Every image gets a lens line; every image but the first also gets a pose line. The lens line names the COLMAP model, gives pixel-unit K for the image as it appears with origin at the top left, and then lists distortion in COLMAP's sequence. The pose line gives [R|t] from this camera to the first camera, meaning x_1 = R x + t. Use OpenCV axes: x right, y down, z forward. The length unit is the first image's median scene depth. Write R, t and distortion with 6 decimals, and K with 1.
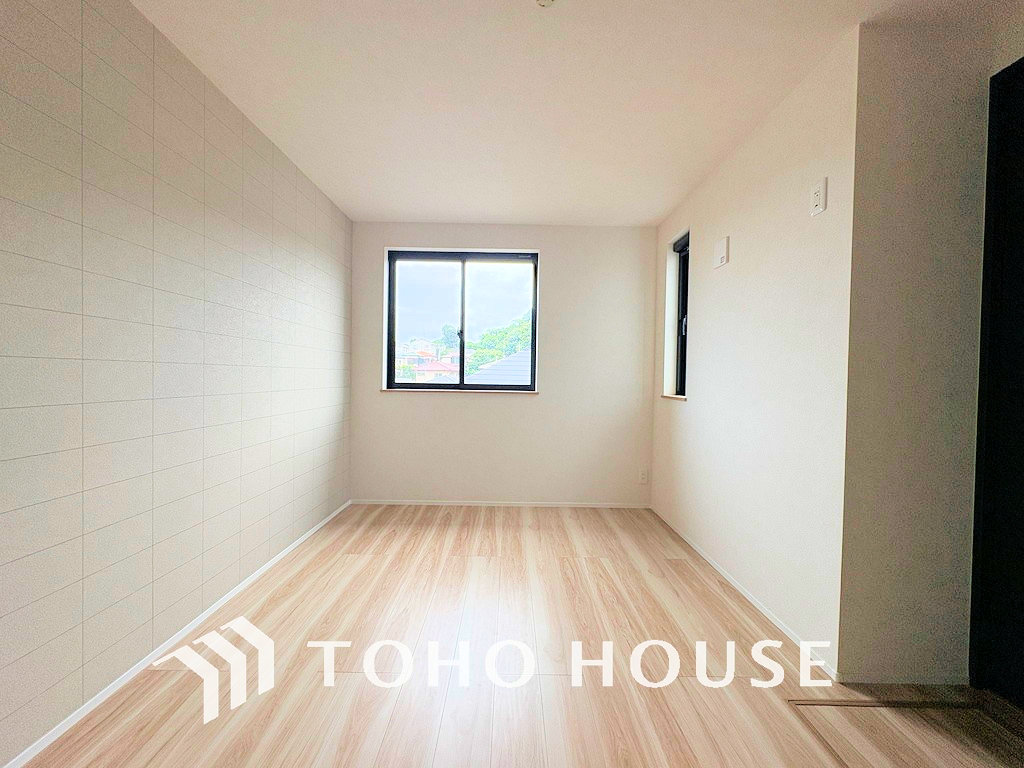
lens RADIAL K [[410.1, 0, 518.0], [0, 410.1, 378.6], [0, 0, 1]] dist [0.007205, -0.000188]
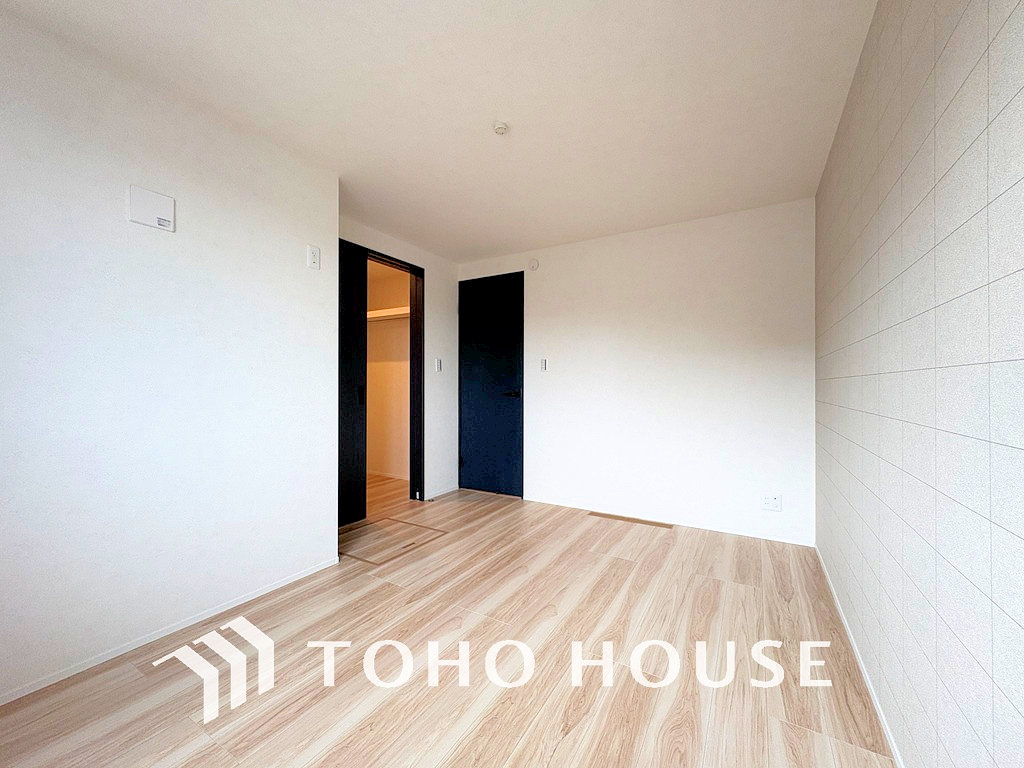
lens RADIAL K [[410.1, 0, 521.8], [0, 410.1, 350.8], [0, 0, 1]] dist [0.007205, -0.000188]
pose [[-0.857949, 0.034443, 0.512579, -0.342047], [-0.001879, 0.997533, -0.070174, 0.000378], [-0.513731, -0.061168, -0.855768, 1.366517]]
